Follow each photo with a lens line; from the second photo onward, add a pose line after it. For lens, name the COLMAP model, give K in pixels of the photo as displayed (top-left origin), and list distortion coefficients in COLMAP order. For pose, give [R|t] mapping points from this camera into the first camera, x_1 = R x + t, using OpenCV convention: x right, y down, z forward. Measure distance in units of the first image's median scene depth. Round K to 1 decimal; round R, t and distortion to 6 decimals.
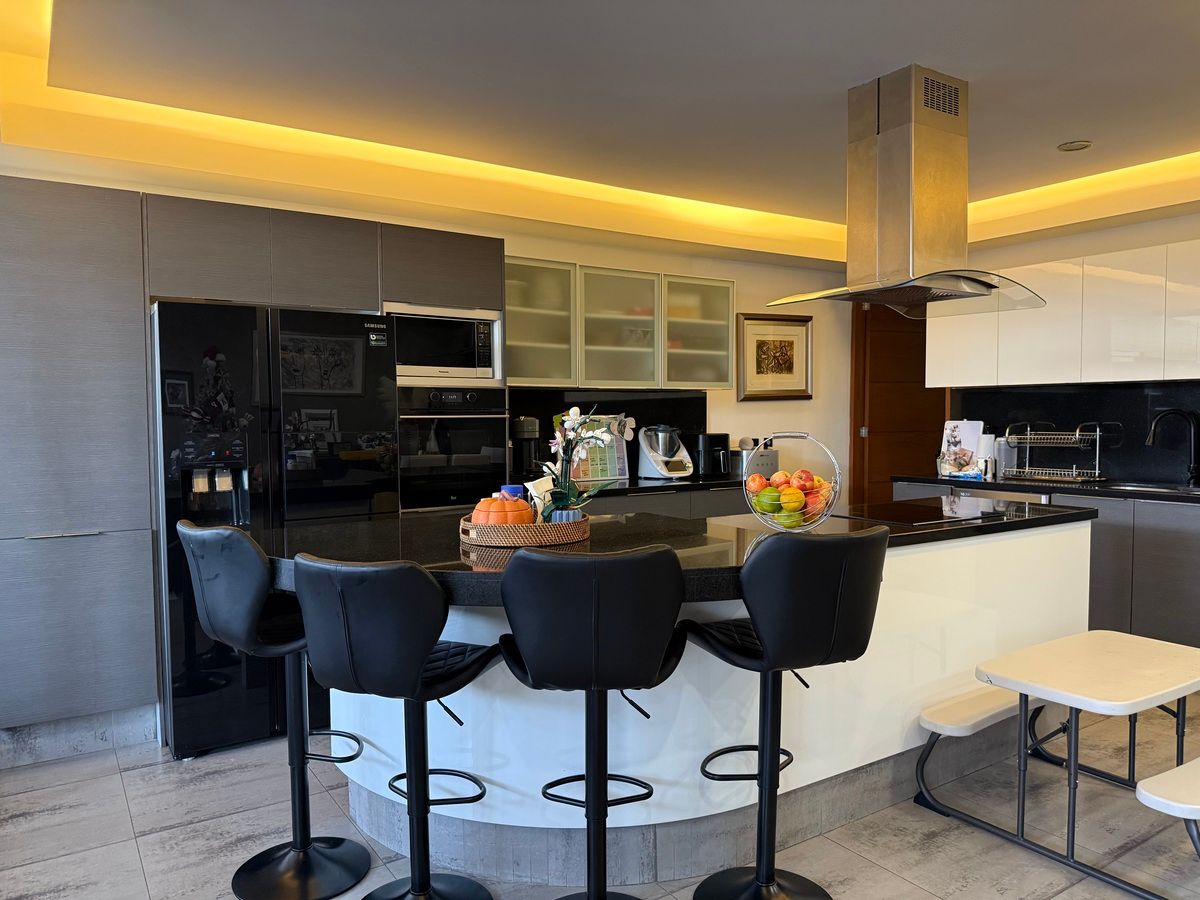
lens RADIAL K [[839.5, 0, 588.4], [0, 839.5, 451.6], [0, 0, 1]] dist [0.077379, -0.105766]
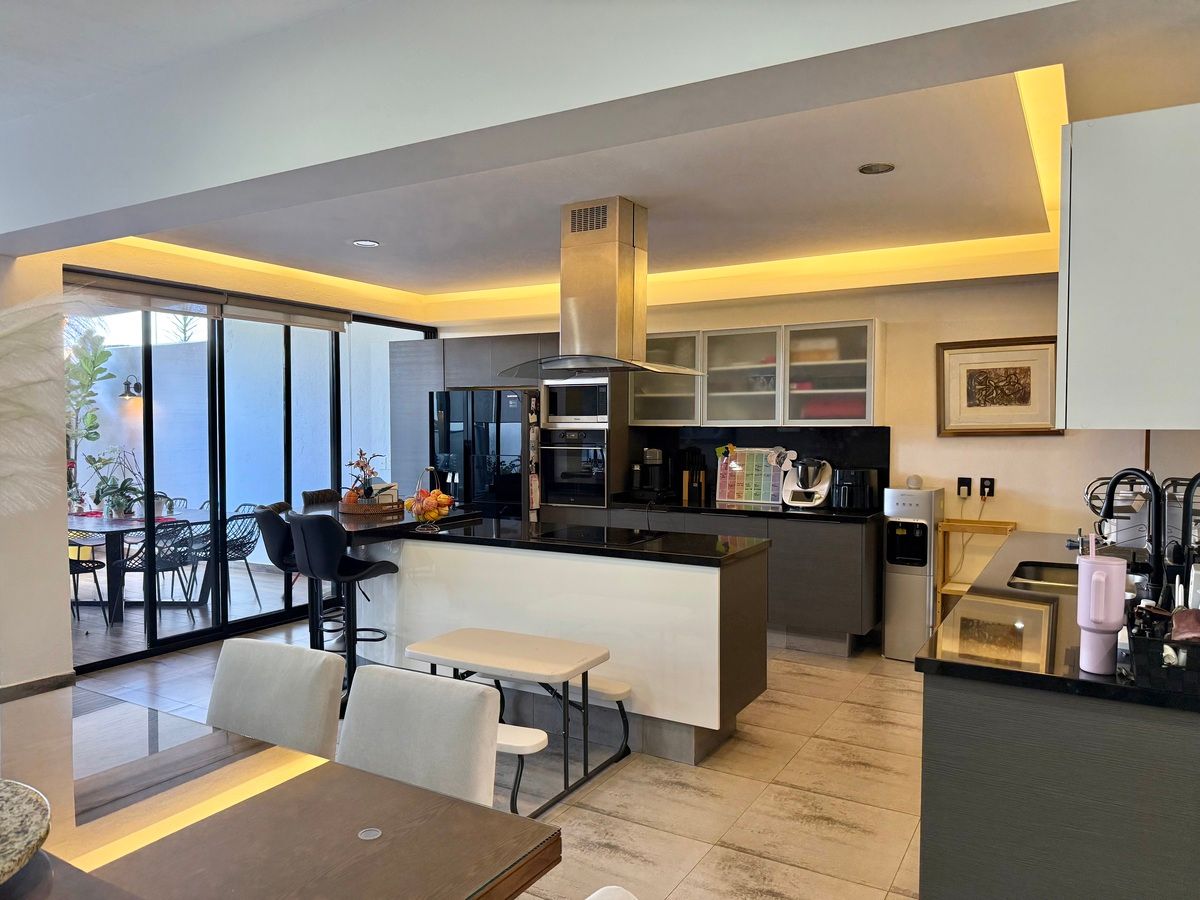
lens RADIAL K [[839.5, 0, 597.2], [0, 839.5, 455.5], [0, 0, 1]] dist [0.077379, -0.105766]
pose [[0.447647, 0.038468, -0.893382, 1.002231], [-0.042532, 0.998859, 0.021698, -0.050450], [0.893198, 0.028285, 0.448773, 0.275178]]
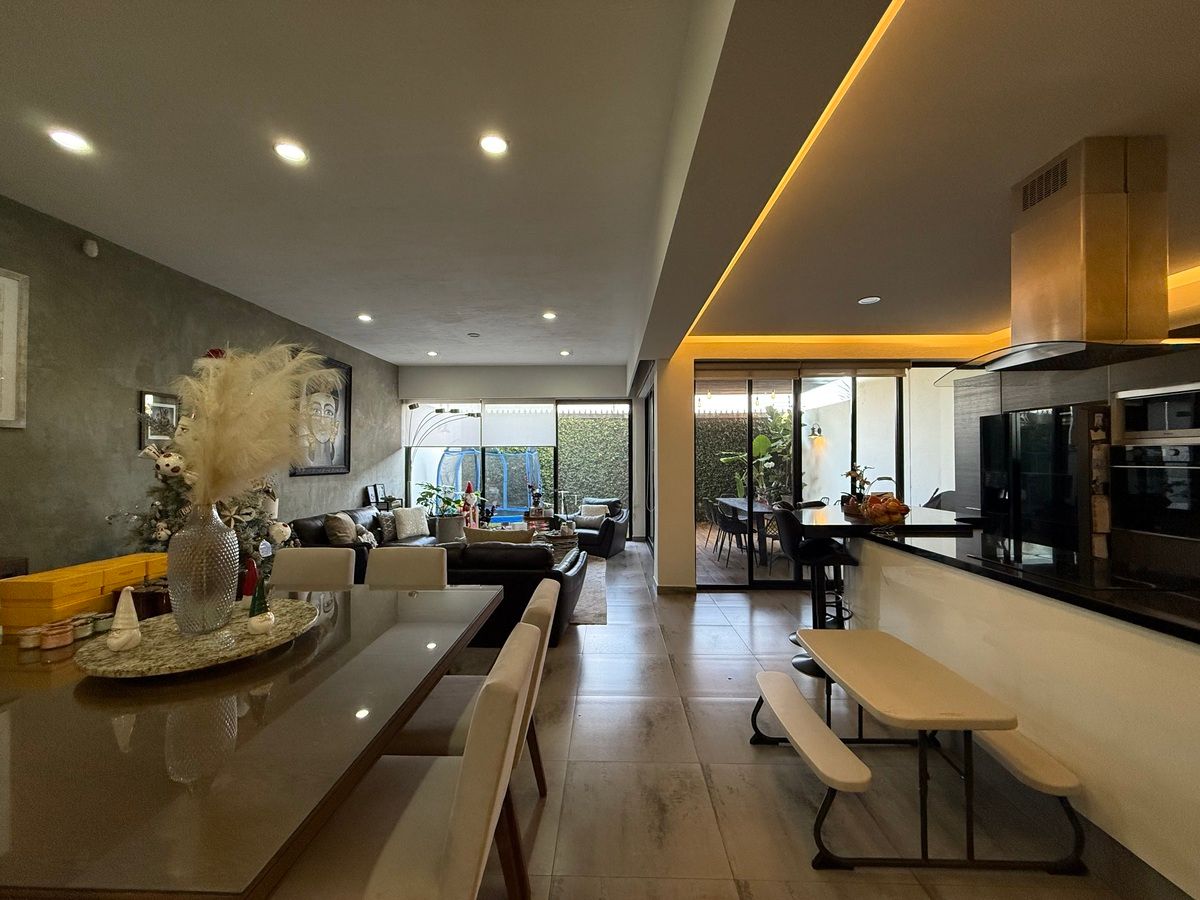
lens RADIAL K [[476.4, 0, 597.3], [0, 476.4, 451.7], [0, 0, 1]] dist [0.001580, -0.001456]
pose [[-0.568849, -0.006346, -0.822417, 0.783867], [-0.033401, 0.999324, 0.015392, -0.038685], [0.821763, 0.036225, -0.568676, 0.557789]]
